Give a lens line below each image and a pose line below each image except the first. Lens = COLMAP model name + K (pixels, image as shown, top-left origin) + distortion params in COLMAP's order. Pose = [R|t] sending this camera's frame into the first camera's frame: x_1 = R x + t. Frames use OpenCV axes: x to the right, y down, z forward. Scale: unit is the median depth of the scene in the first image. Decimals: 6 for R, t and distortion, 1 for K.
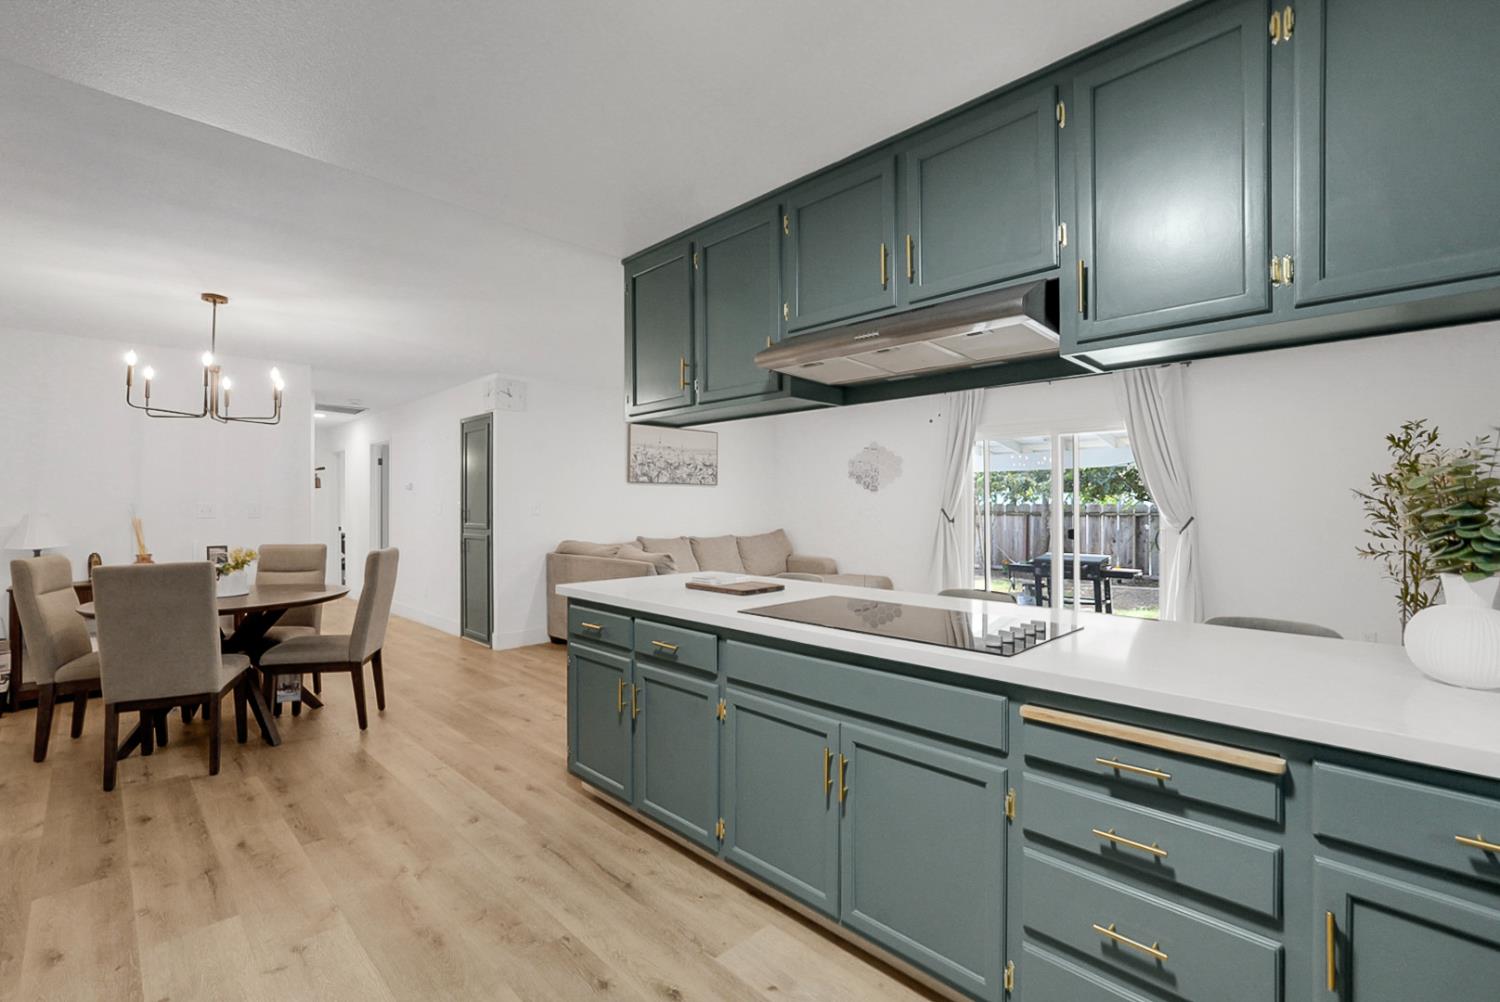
lens RADIAL K [[663.4, 0, 751.5], [0, 663.4, 513.4], [0, 0, 1]] dist [-0.002695, 0.000302]
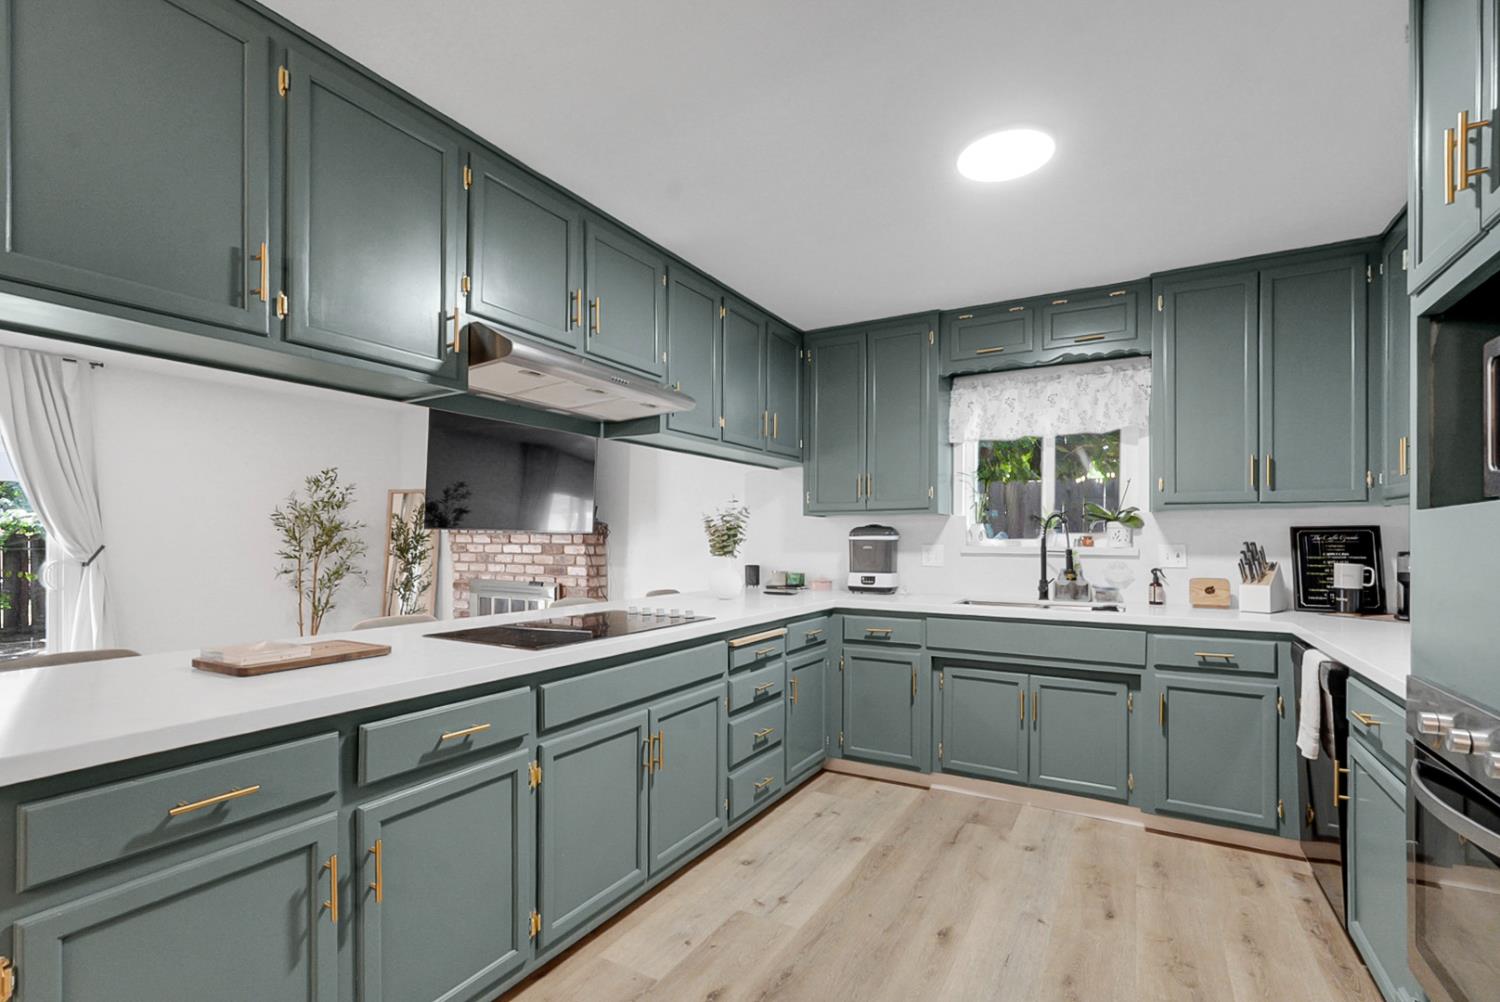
lens RADIAL K [[678.6, 0, 748.3], [0, 678.6, 533.4], [0, 0, 1]] dist [-0.003994, 0.000924]
pose [[-0.259091, -0.002367, 0.965850, -0.298149], [-0.004573, 0.999989, 0.001224, 0.000499], [-0.965842, -0.004100, -0.259099, 0.317894]]
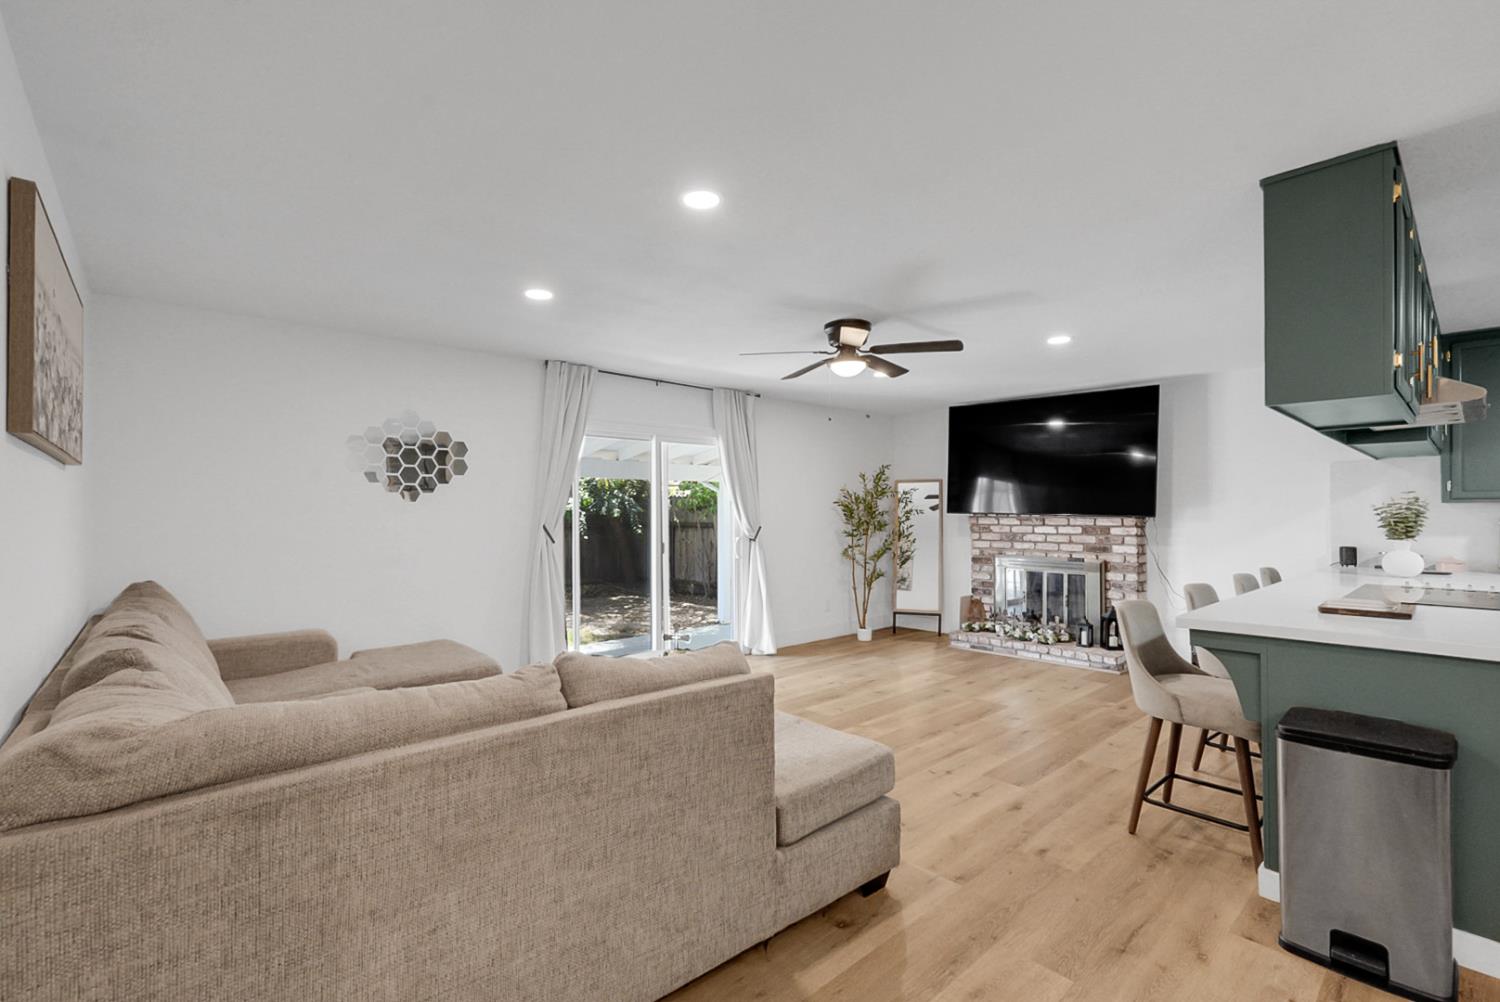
lens RADIAL K [[666.7, 0, 745.7], [0, 666.7, 510.2], [0, 0, 1]] dist [-0.030425, 0.015615]
pose [[0.053872, -0.002368, 0.998545, -0.401978], [-0.000020, 0.999997, 0.002372, -0.008799], [-0.998548, -0.000148, 0.053872, 0.753958]]
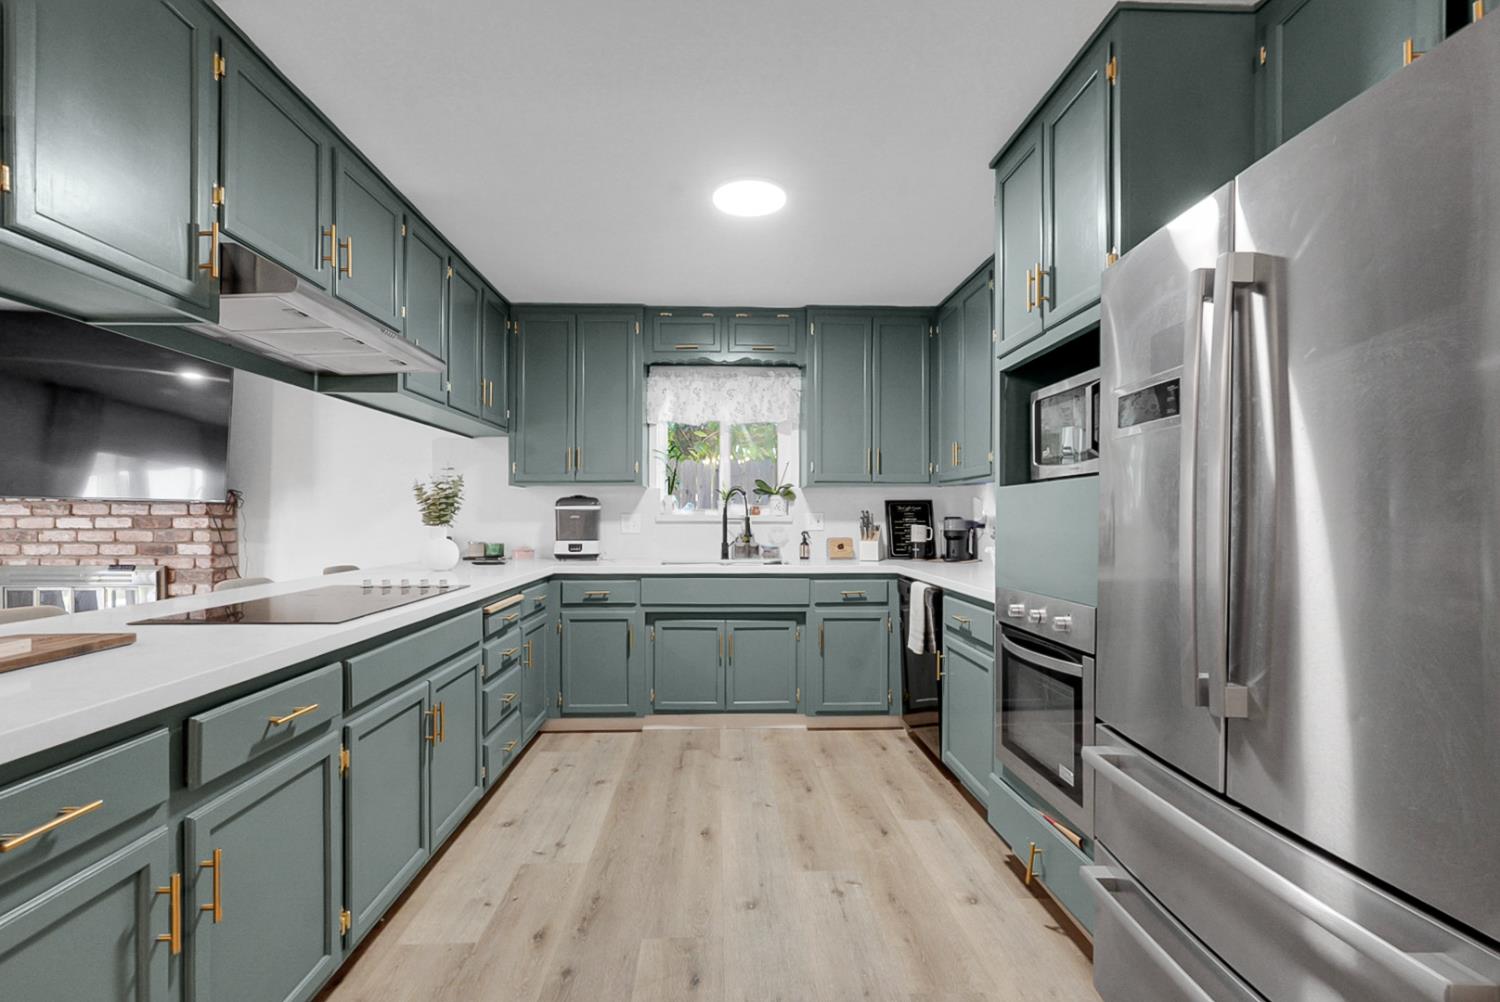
lens RADIAL K [[666.7, 0, 745.7], [0, 666.7, 510.2], [0, 0, 1]] dist [-0.030425, 0.015615]
pose [[-0.735985, -0.004105, 0.676985, -0.284503], [-0.006653, 0.999977, -0.001169, 0.006381], [-0.676965, -0.005364, -0.735996, 0.406866]]
